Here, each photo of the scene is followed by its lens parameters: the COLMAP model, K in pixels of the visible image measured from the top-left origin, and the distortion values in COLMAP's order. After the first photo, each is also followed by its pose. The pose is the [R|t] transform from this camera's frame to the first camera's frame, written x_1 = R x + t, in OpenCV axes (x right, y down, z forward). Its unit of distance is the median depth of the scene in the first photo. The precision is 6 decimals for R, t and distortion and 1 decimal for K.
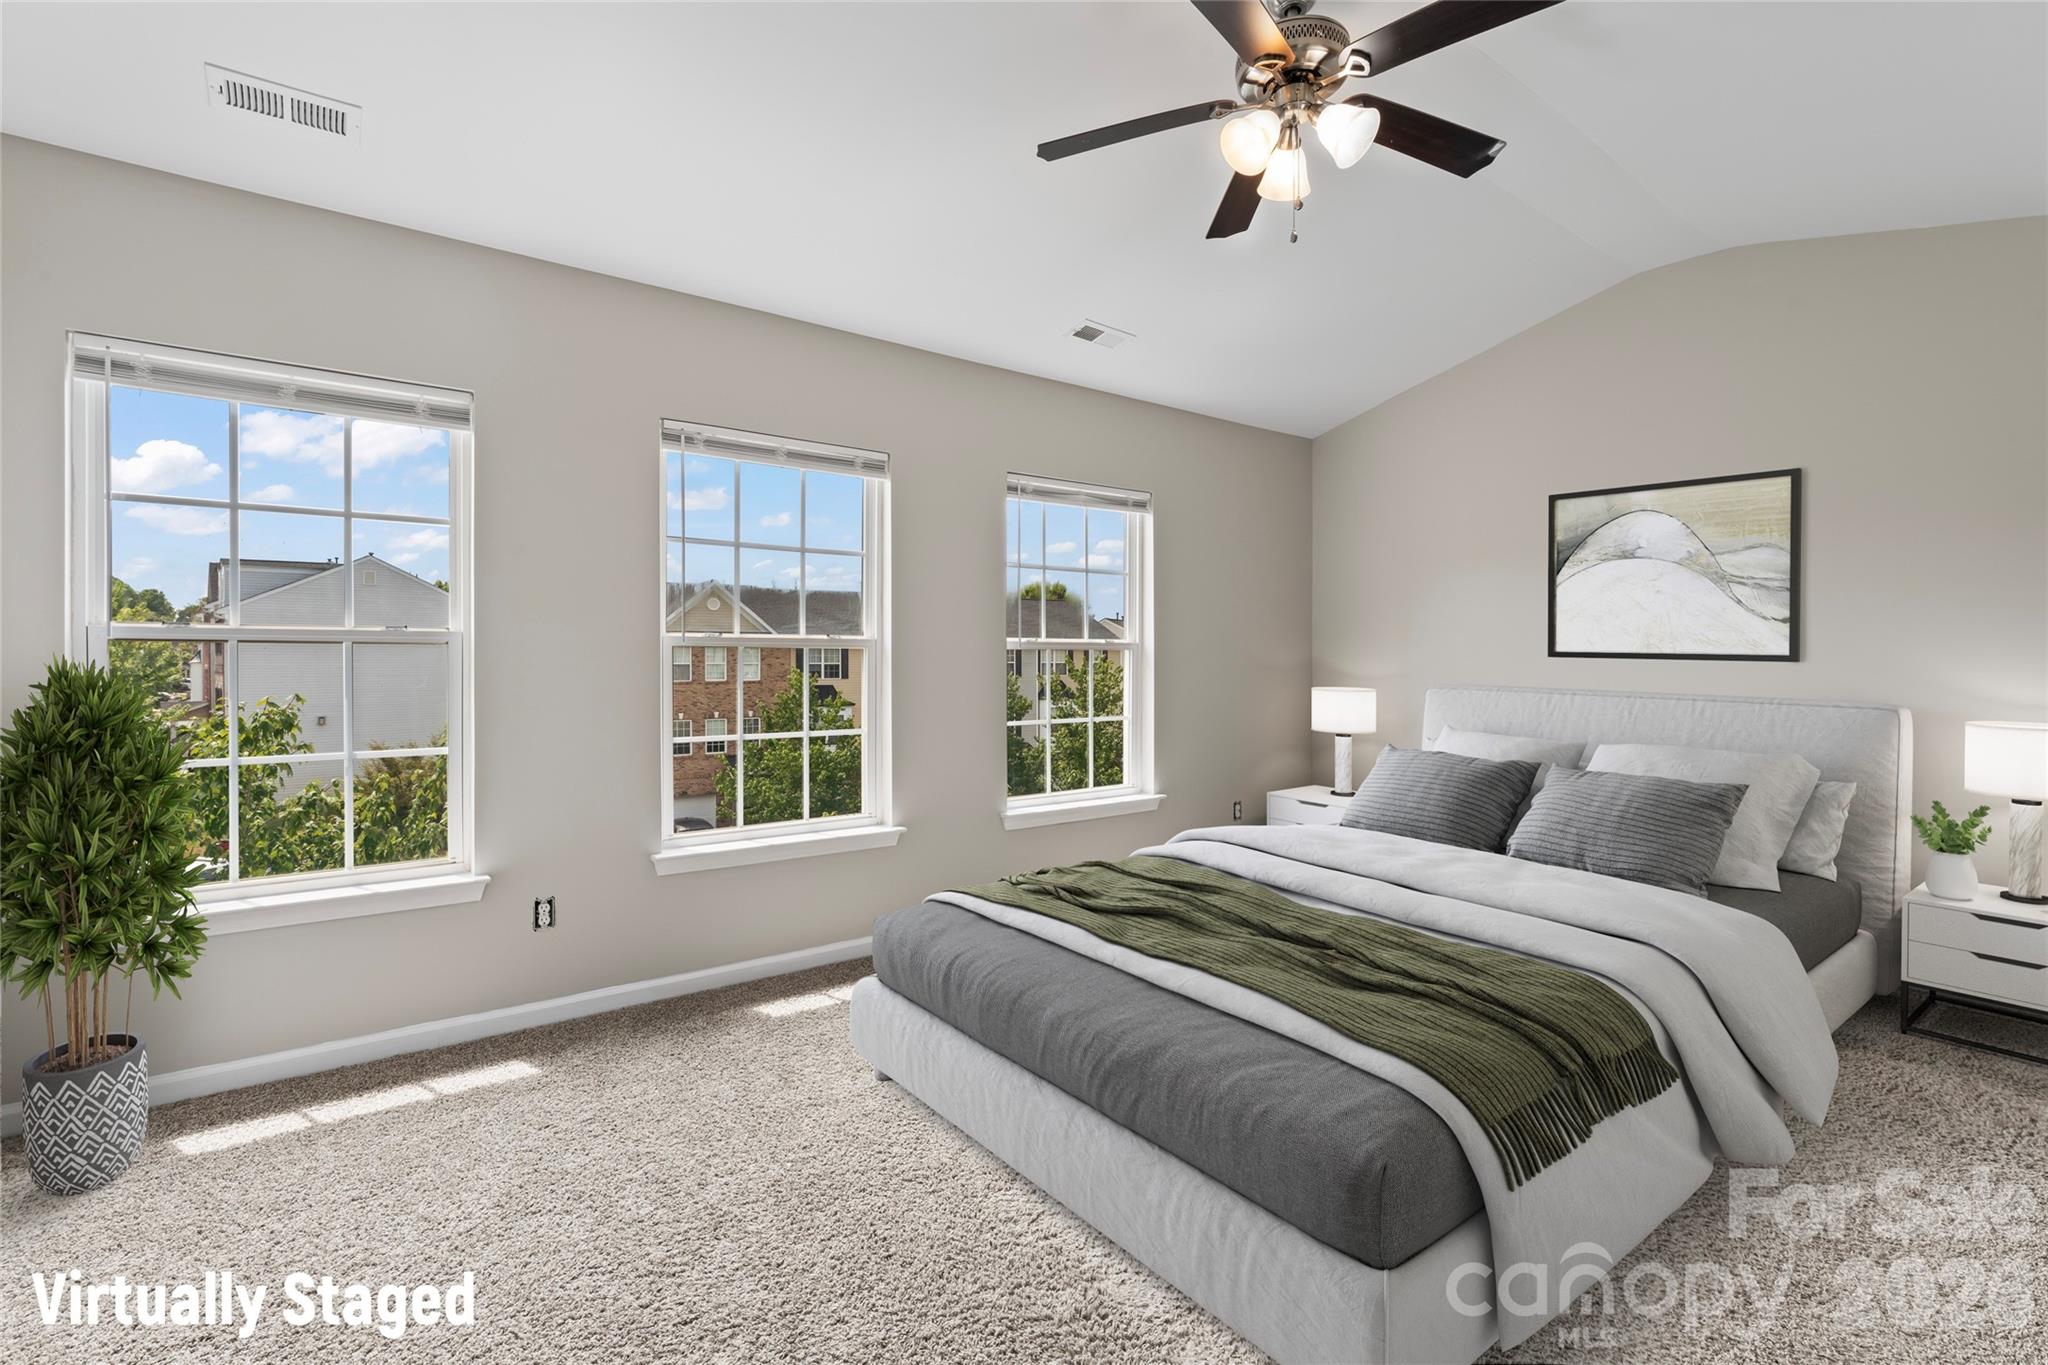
lens RADIAL K [[945.7, 0, 1025.0], [0, 945.7, 665.6], [0, 0, 1]] dist [0.014949, 0.003124]
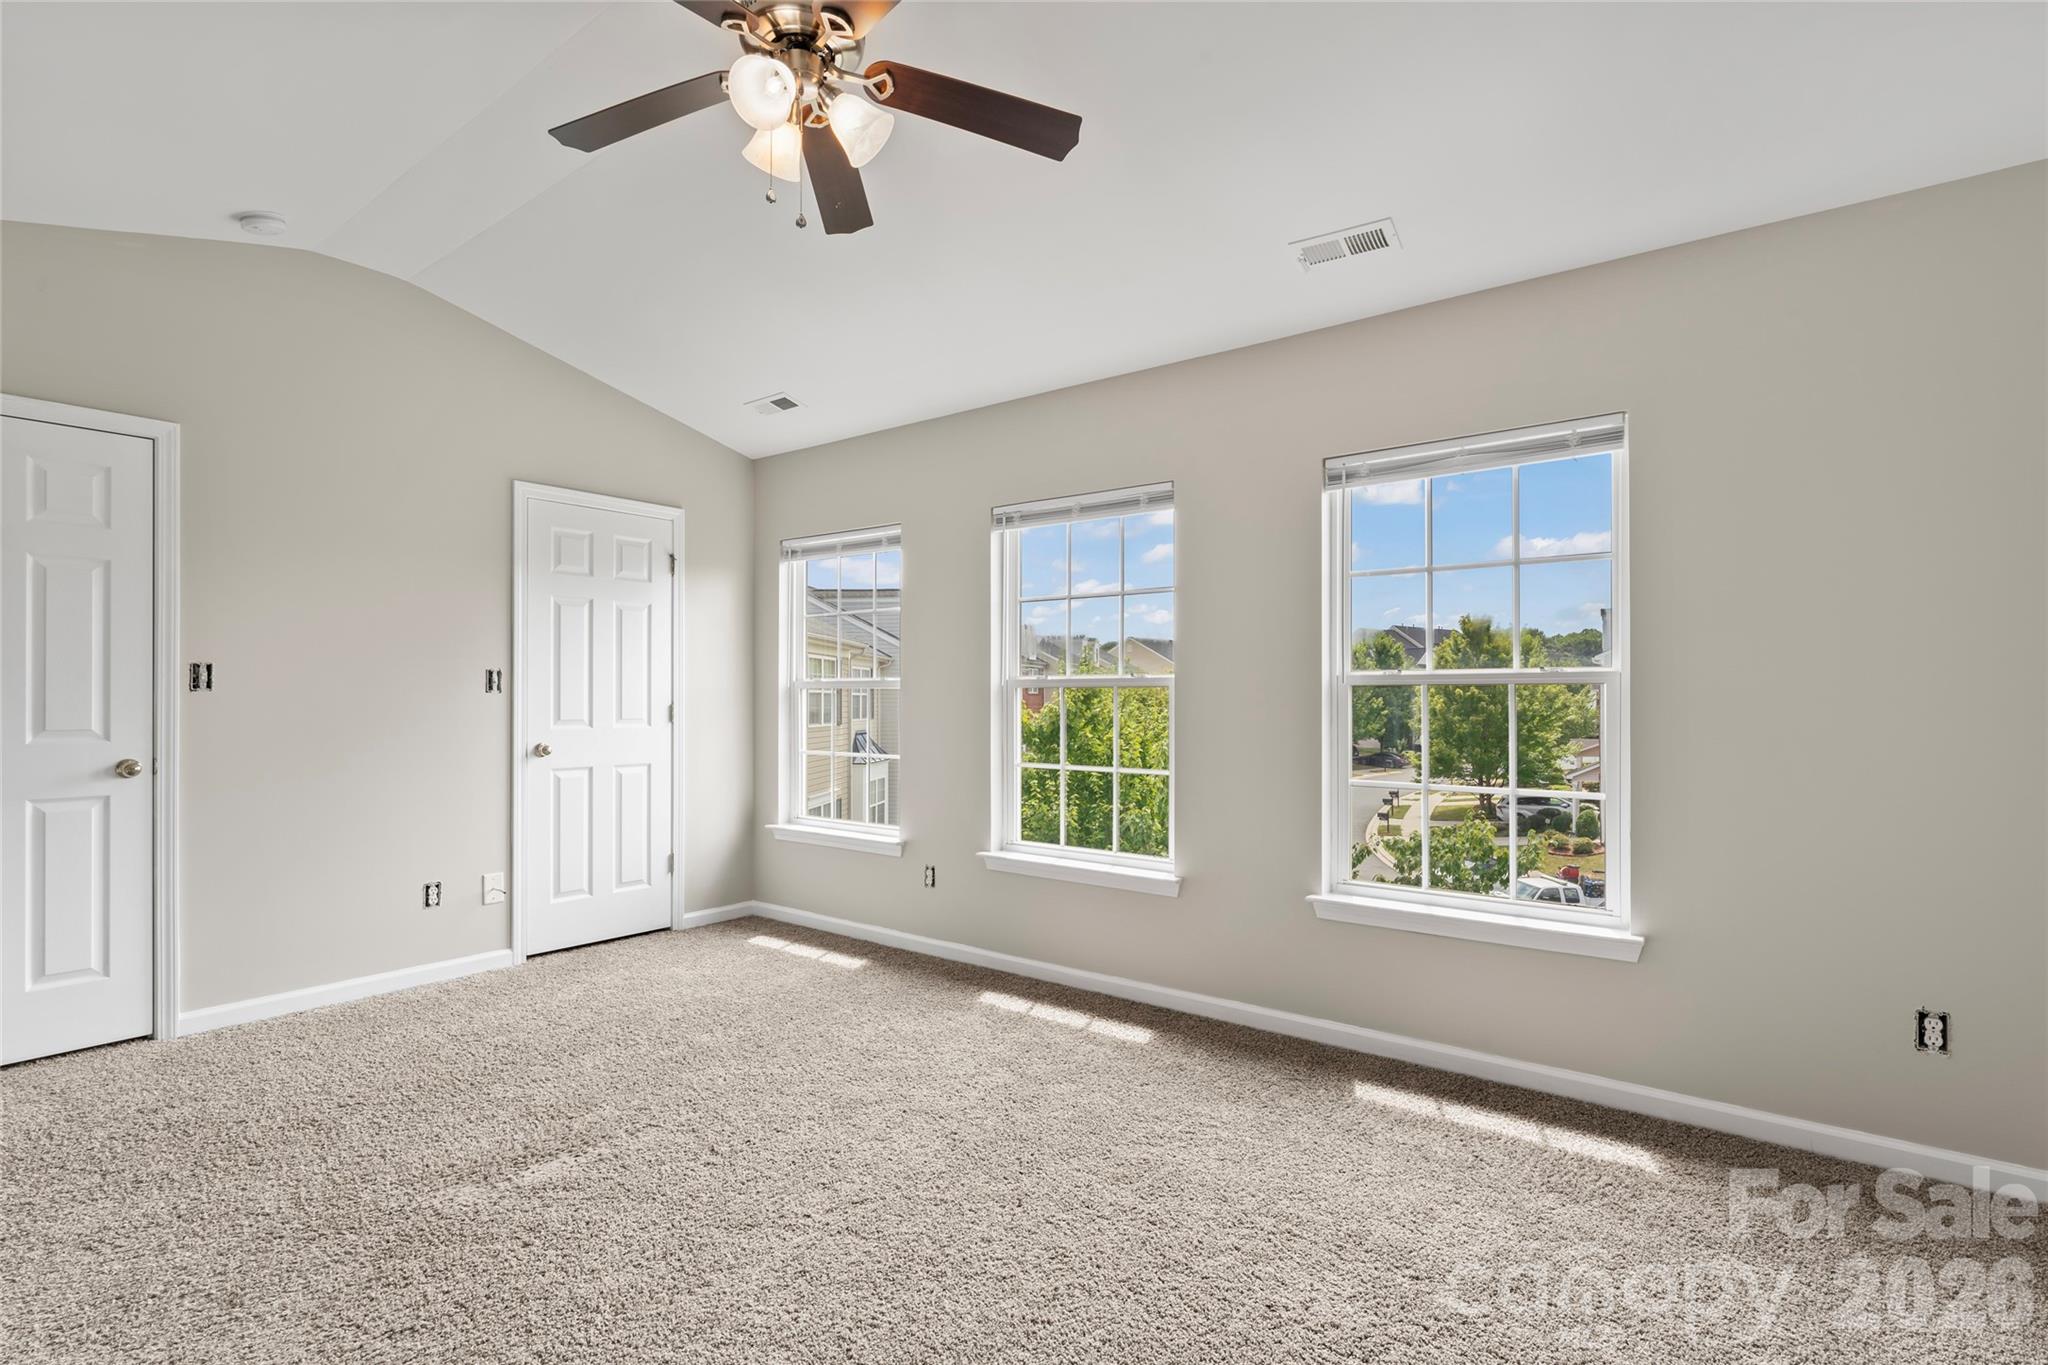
lens RADIAL K [[999.5, 0, 982.3], [0, 999.5, 697.4], [0, 0, 1]] dist [-0.018879, -0.002945]
pose [[0.243211, -0.002398, -0.969970, 0.654438], [-0.008554, 0.999953, -0.004617, -0.001340], [0.969936, 0.009420, 0.243179, 0.484411]]
